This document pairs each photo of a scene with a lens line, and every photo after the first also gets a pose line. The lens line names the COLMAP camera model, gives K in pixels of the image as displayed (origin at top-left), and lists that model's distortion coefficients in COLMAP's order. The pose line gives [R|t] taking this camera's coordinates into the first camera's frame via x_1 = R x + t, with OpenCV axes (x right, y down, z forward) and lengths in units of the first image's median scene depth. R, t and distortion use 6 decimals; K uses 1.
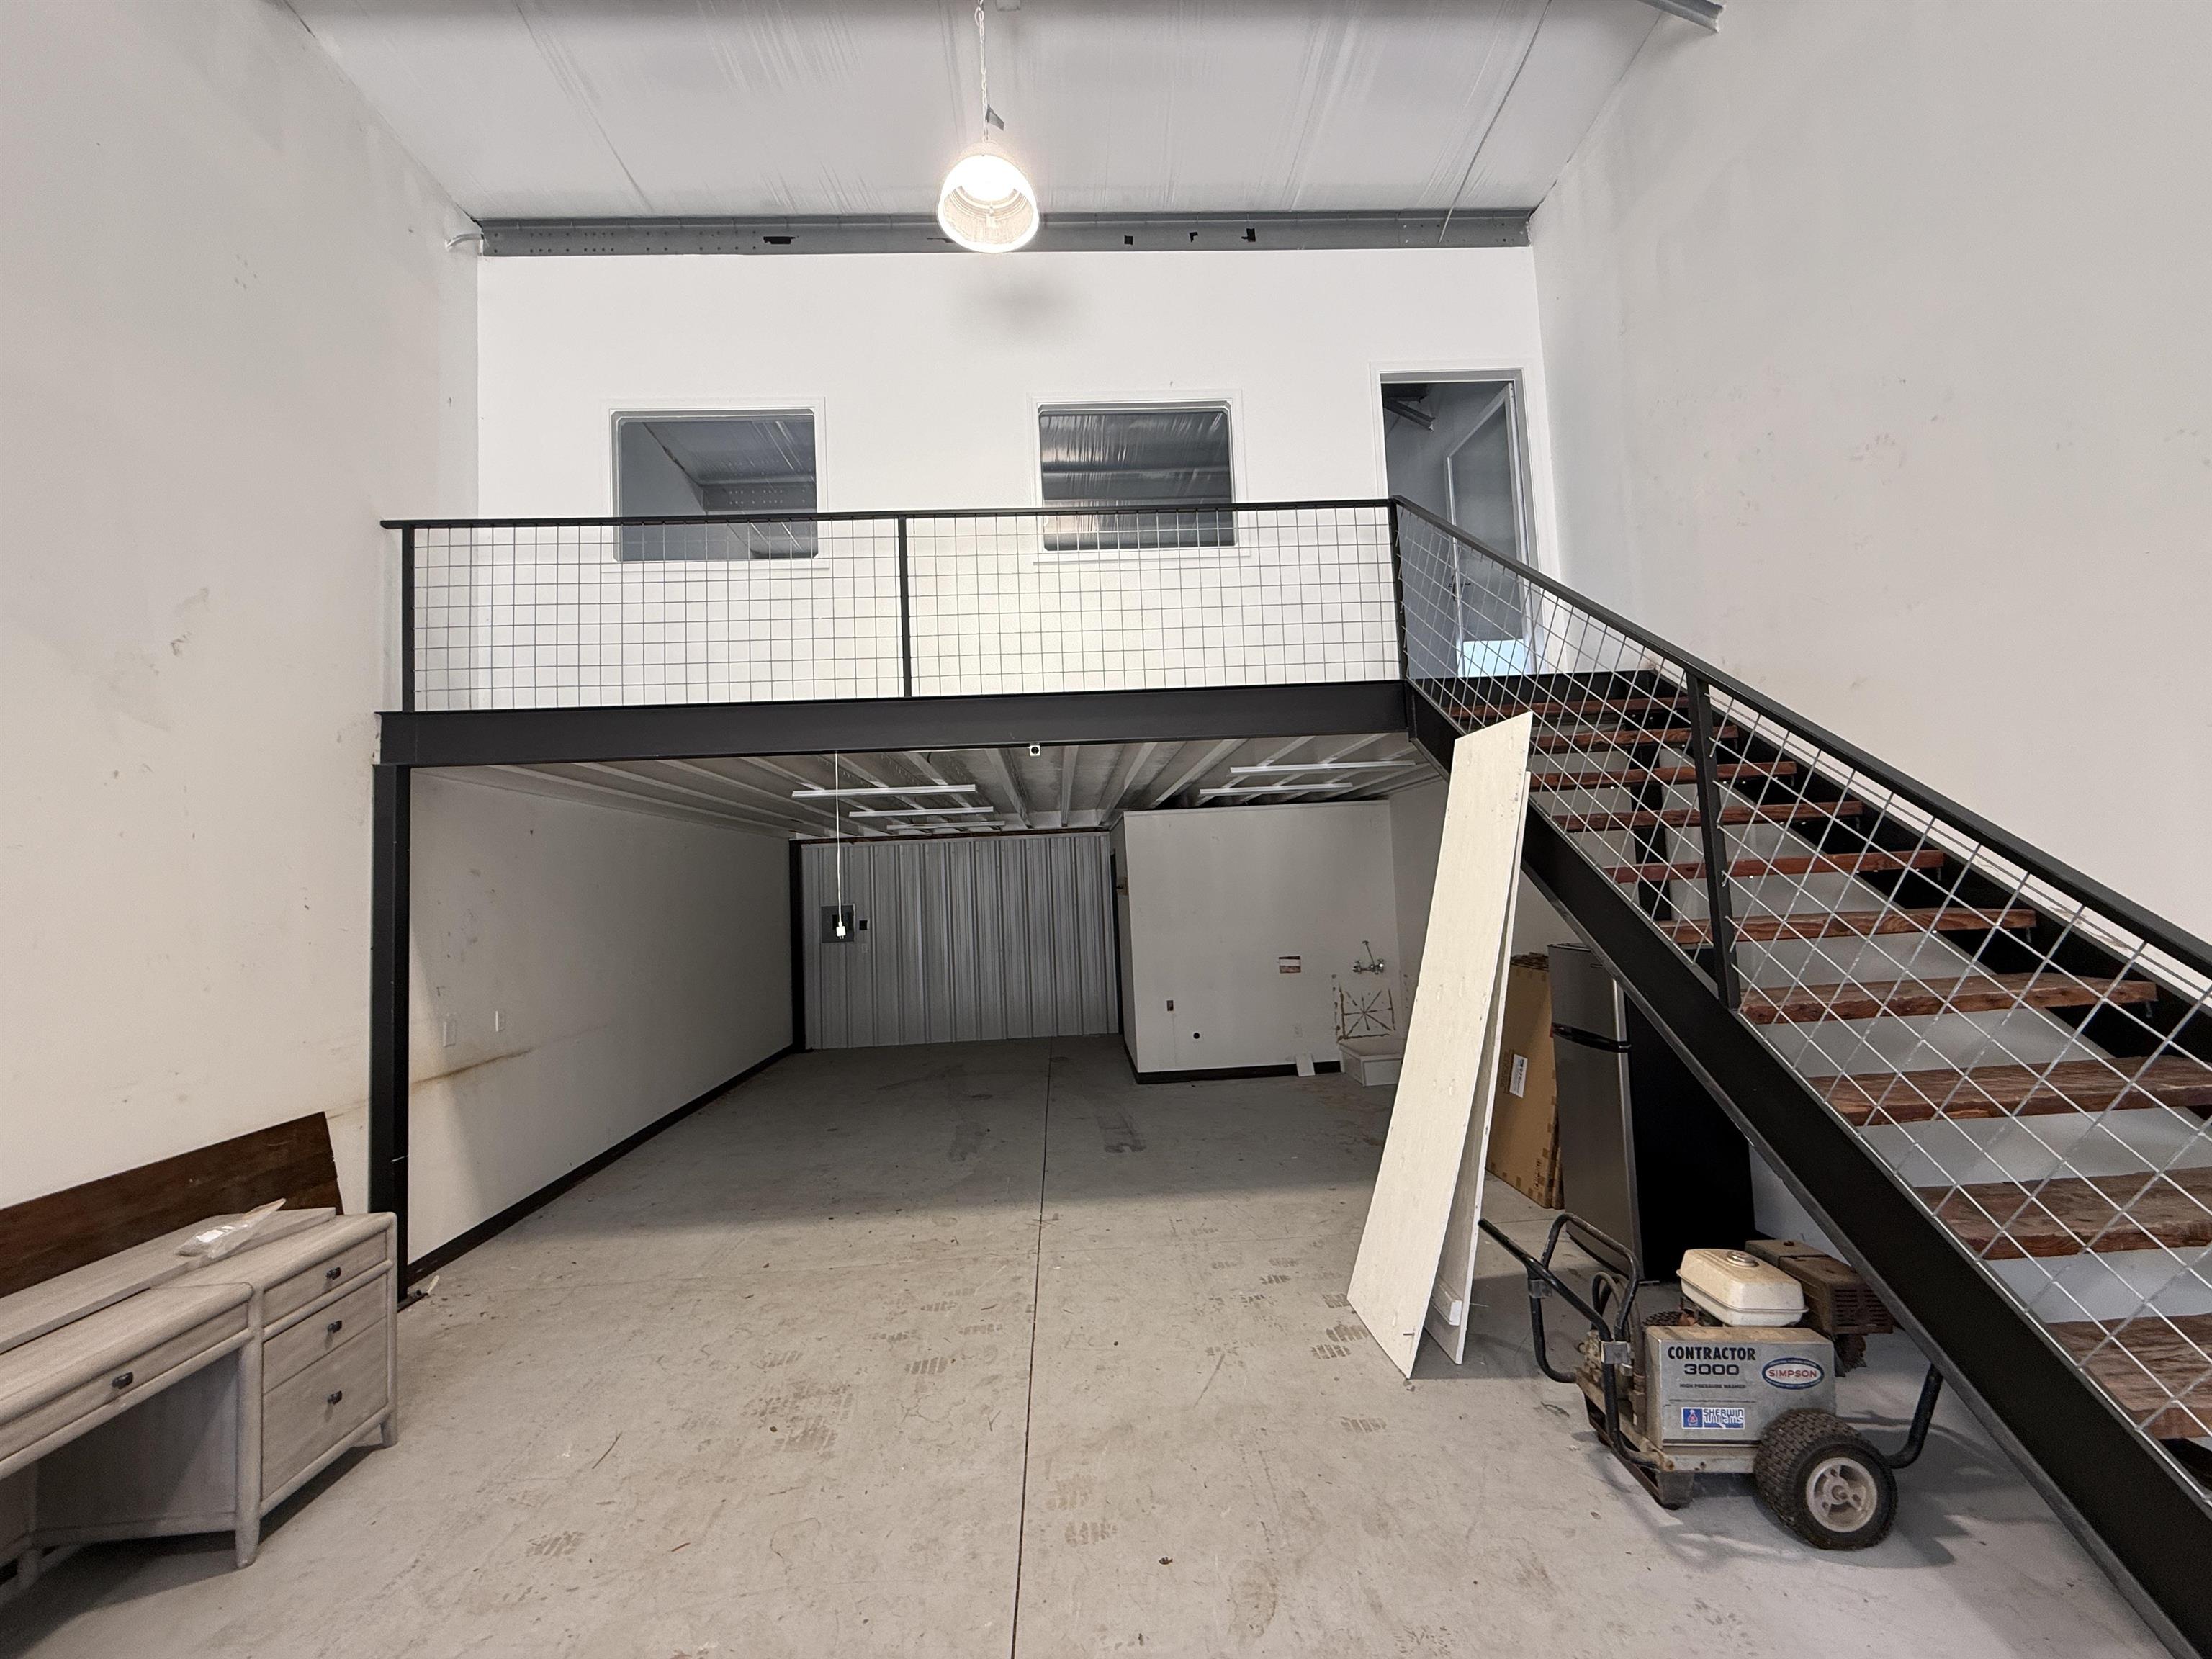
lens RADIAL K [[881.8, 0, 1105.6], [0, 881.8, 833.2], [0, 0, 1]] dist [0.000668, 0.000239]
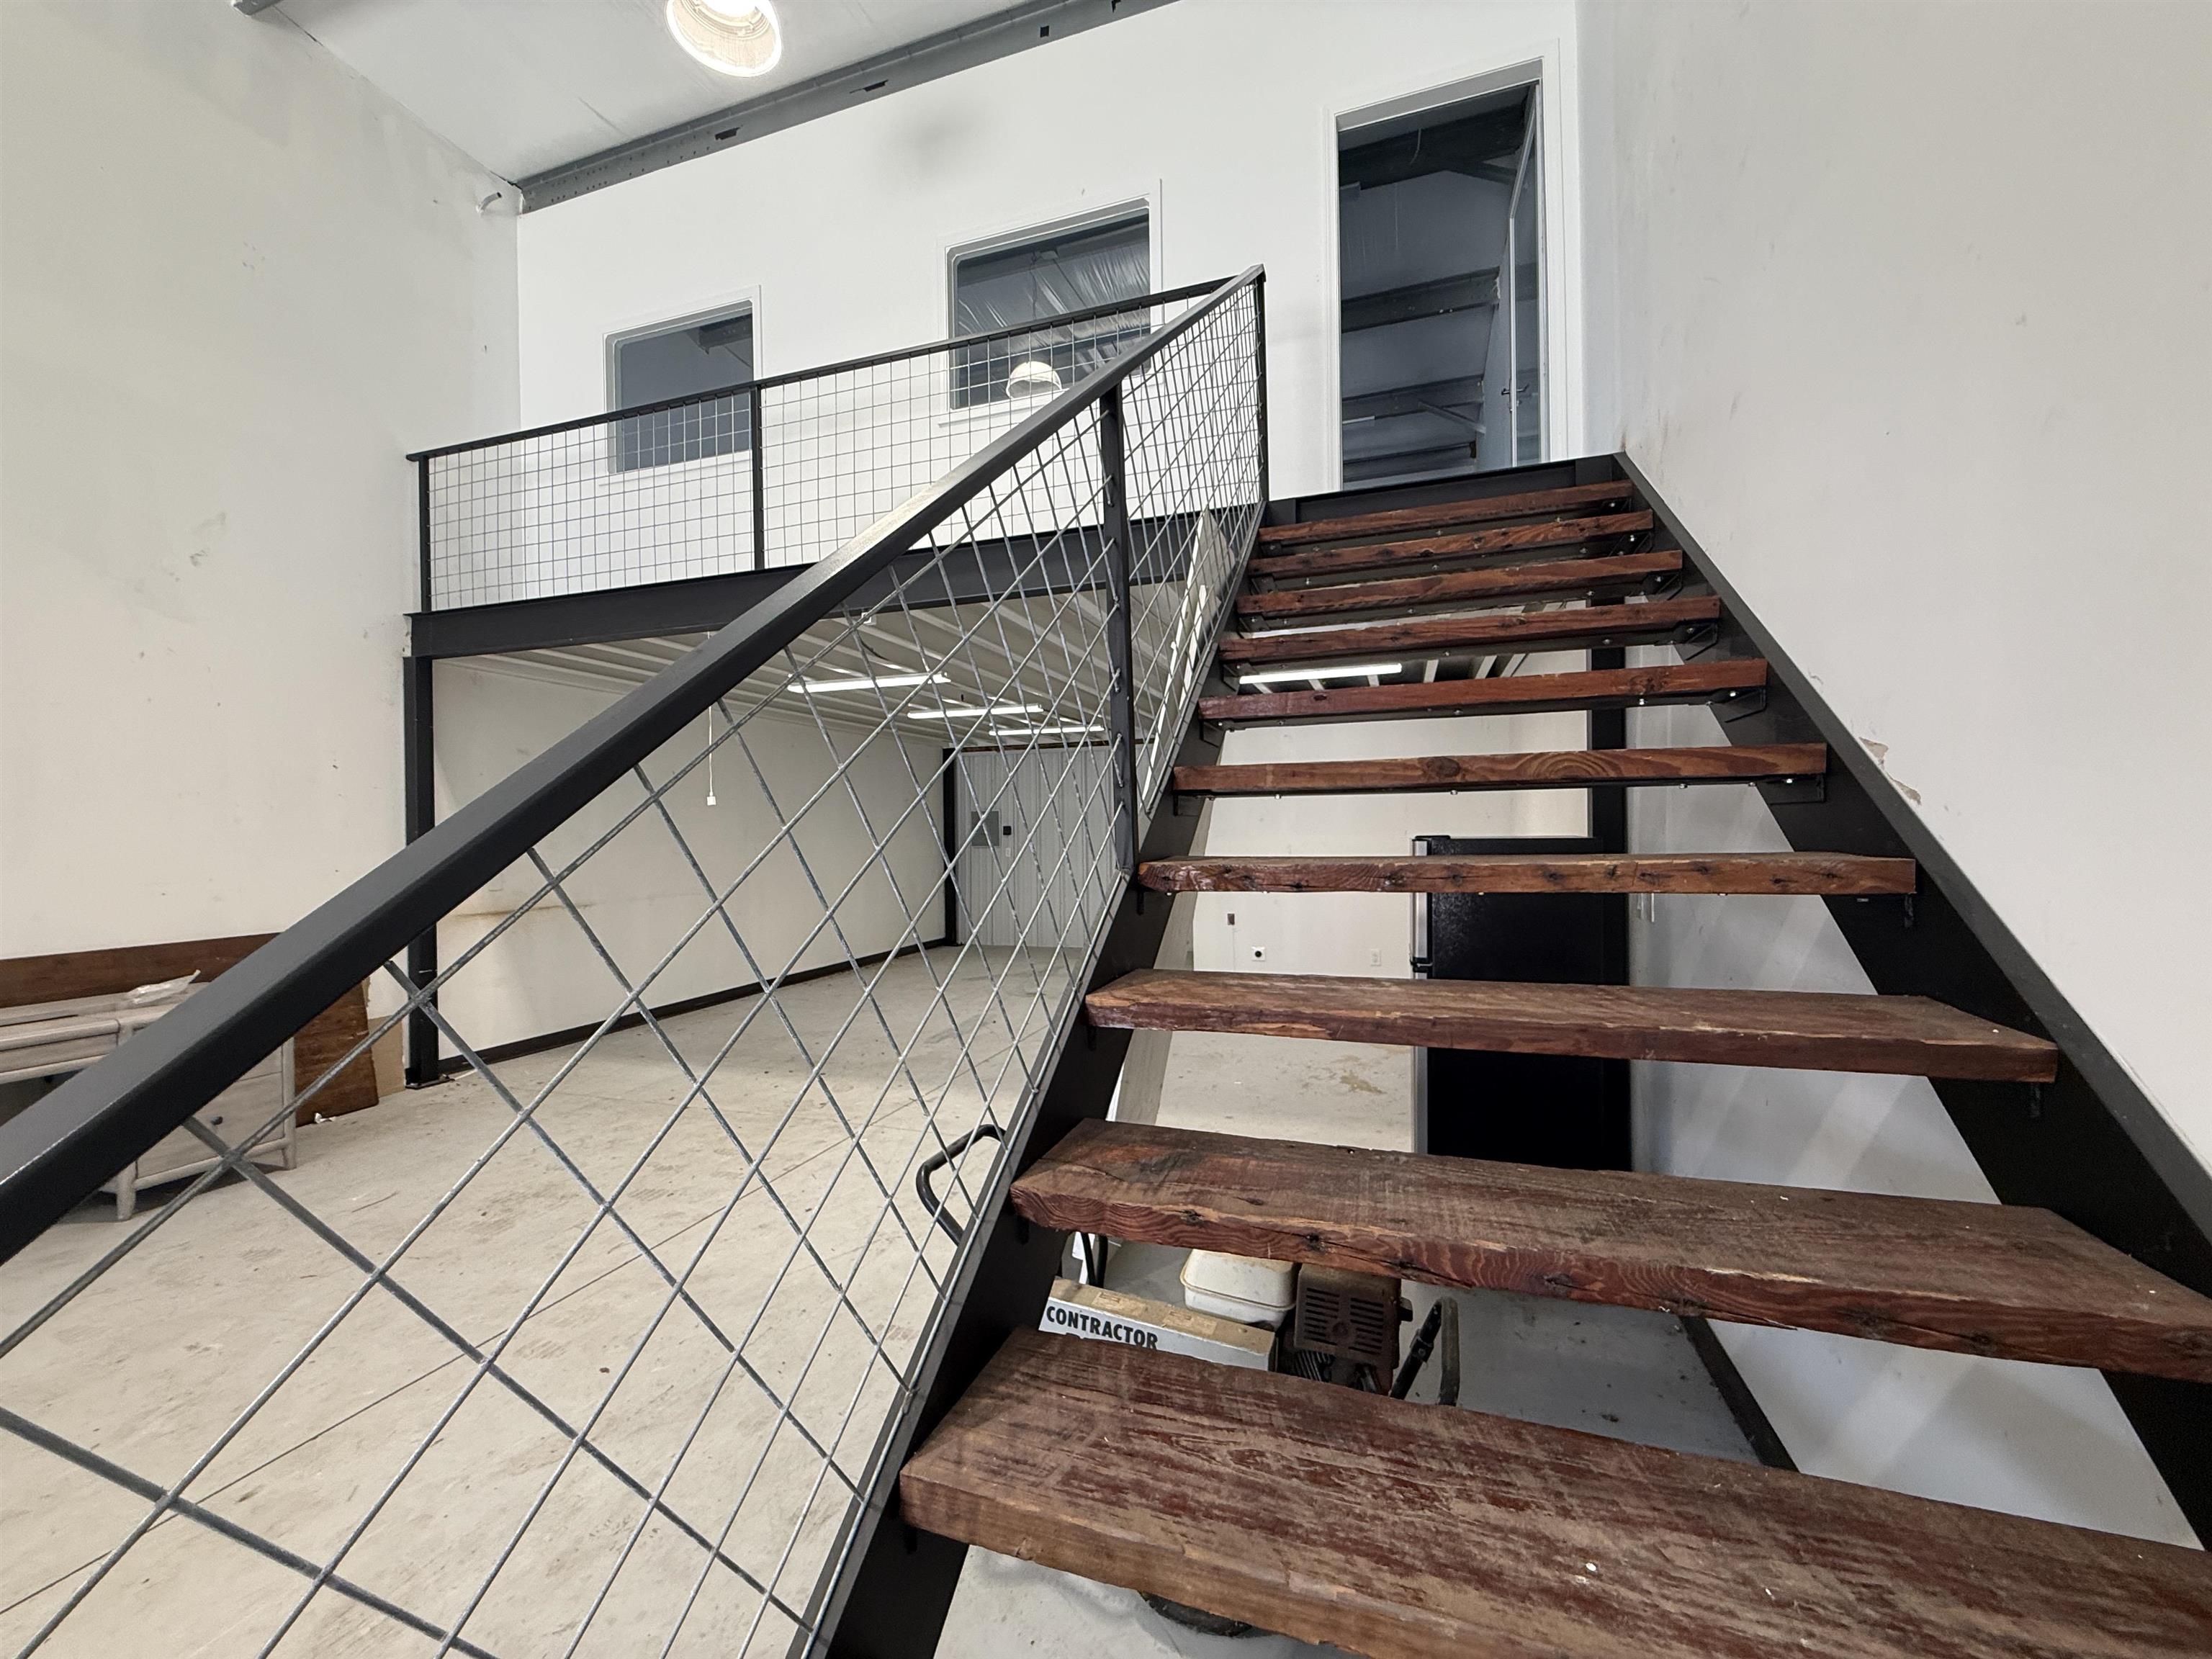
lens RADIAL K [[883.9, 0, 1107.1], [0, 883.9, 833.0], [0, 0, 1]] dist [0.001267, -0.000041]
pose [[0.927972, 0.033771, -0.371117, 0.479743], [-0.005757, 0.997065, 0.076337, 0.058648], [0.372606, -0.068702, 0.925443, 0.171258]]
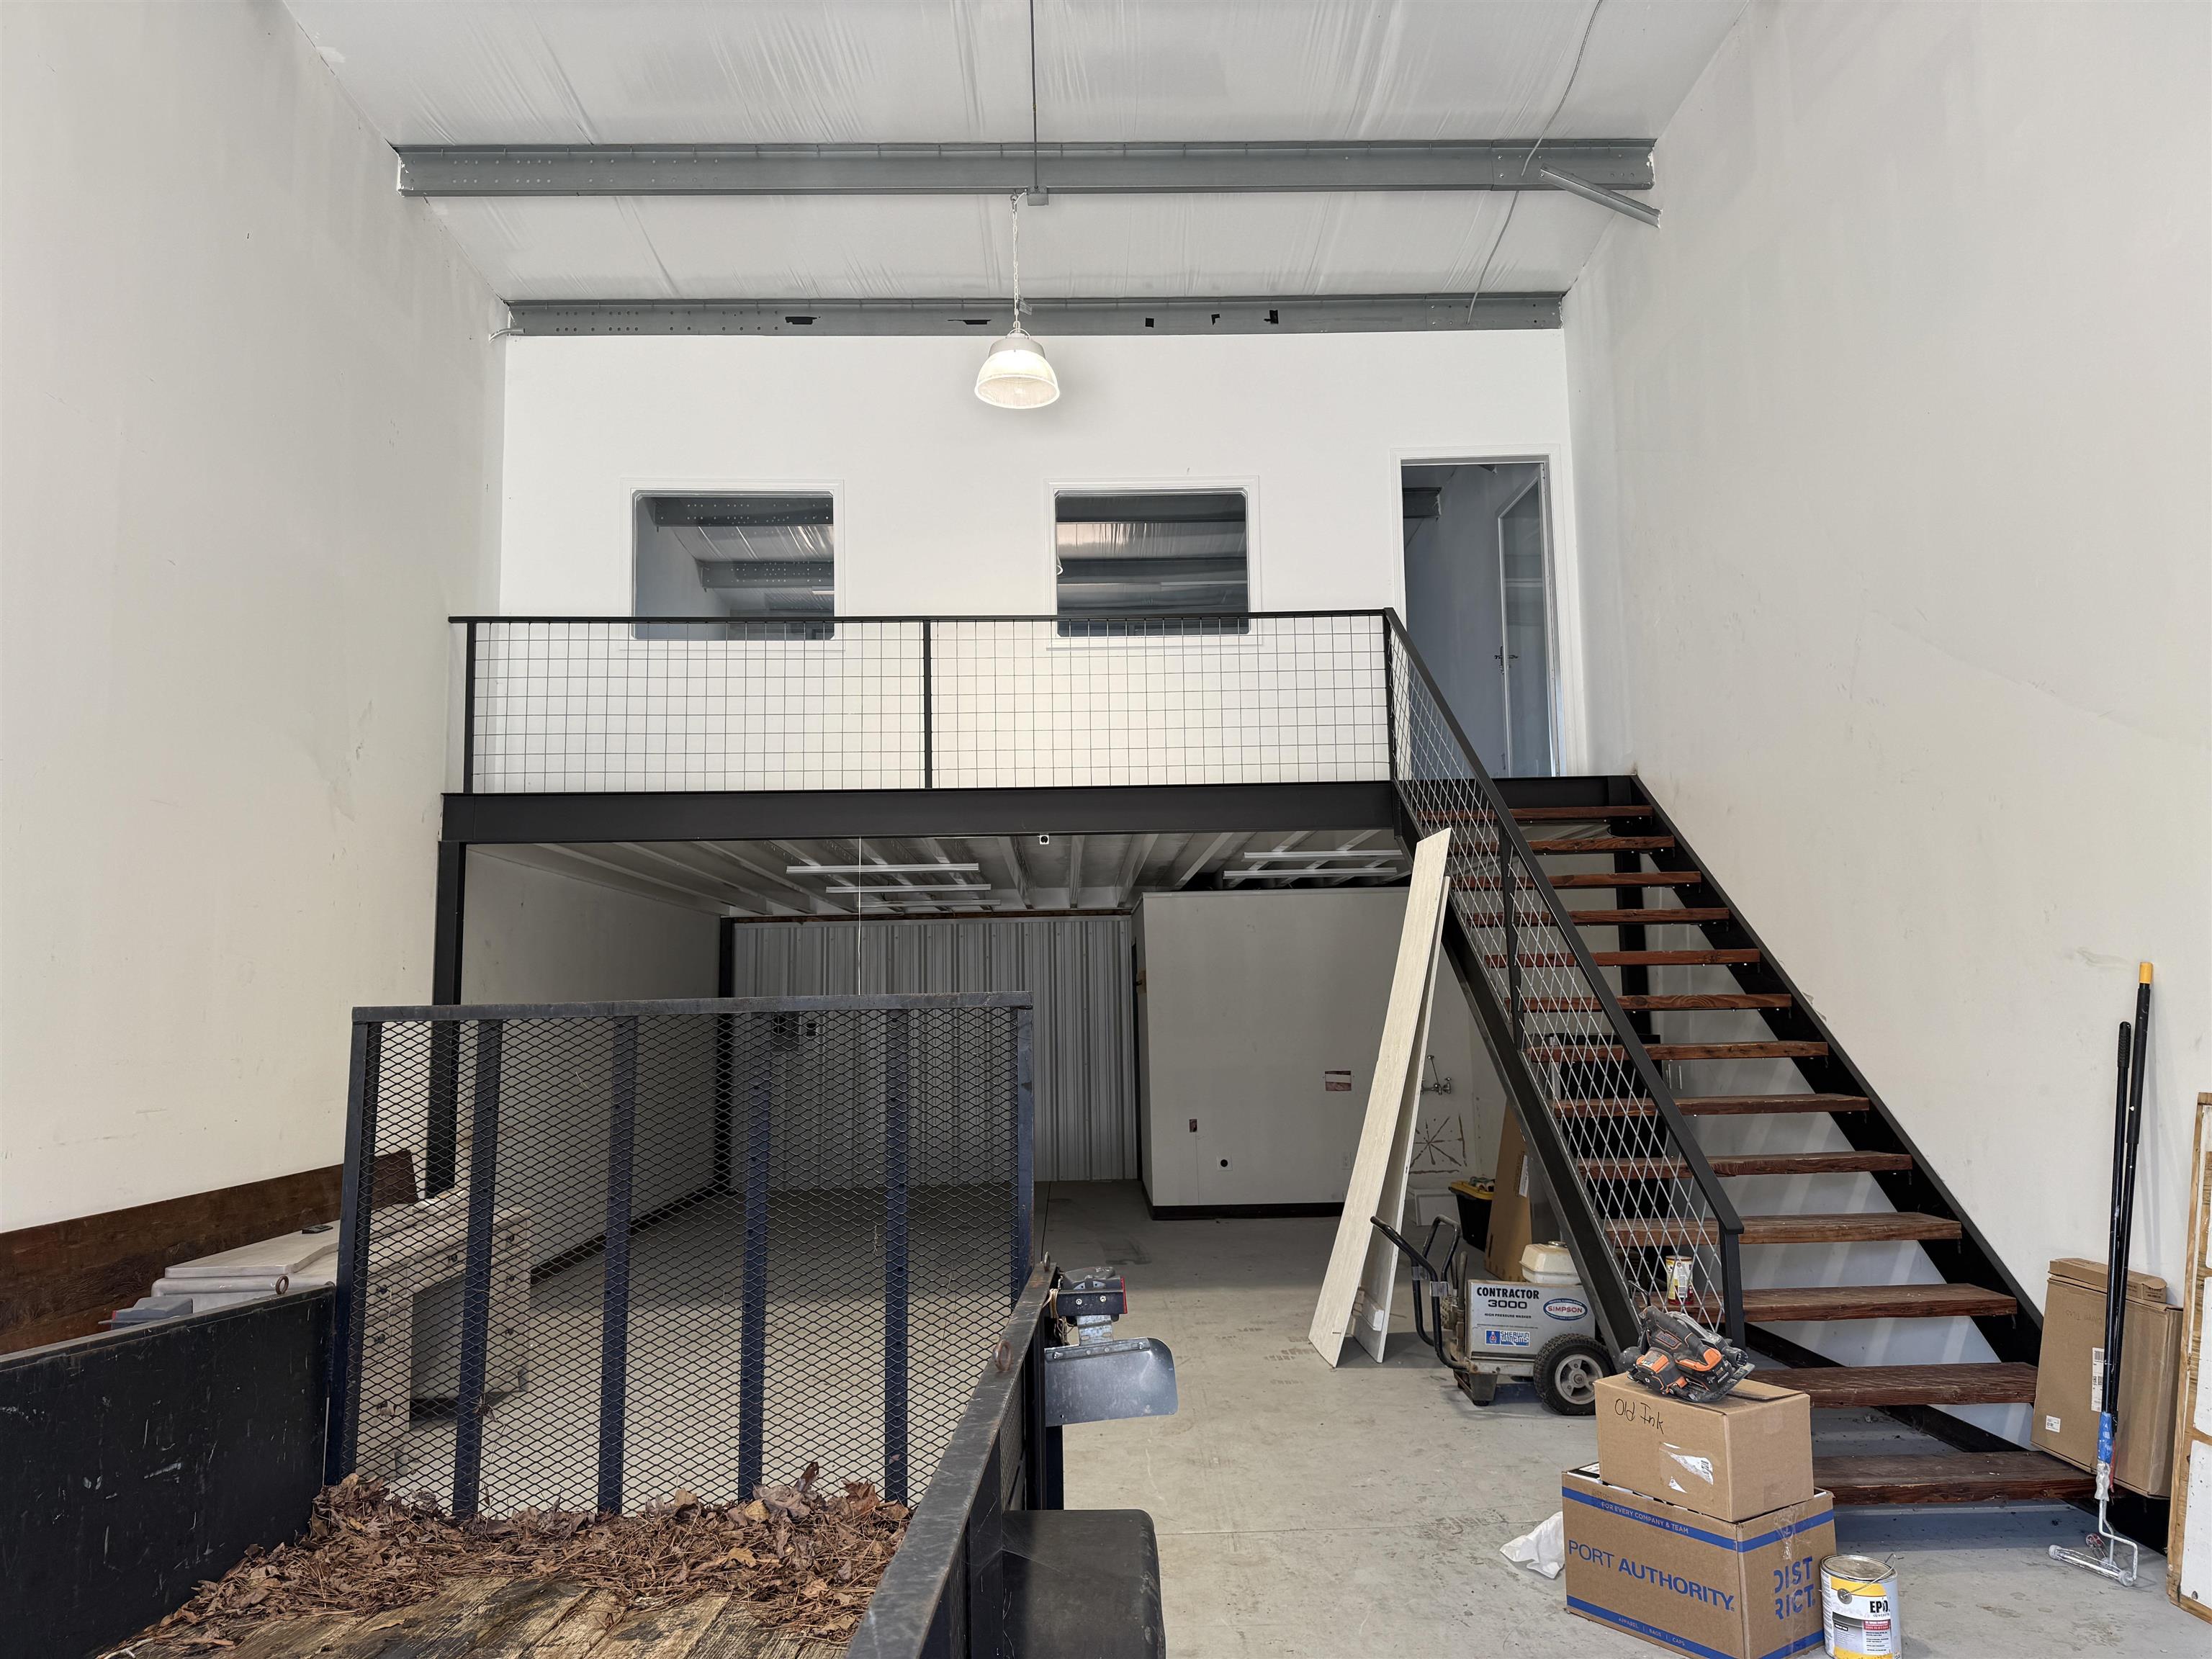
lens RADIAL K [[1560.7, 0, 1125.6], [0, 1560.7, 831.3], [0, 0, 1]] dist [0.088754, 0.000323]
pose [[0.999599, 0.022386, -0.017356, 0.047027], [-0.023288, 0.998291, -0.053607, -0.003830], [0.016126, 0.053990, 0.998411, -0.817951]]
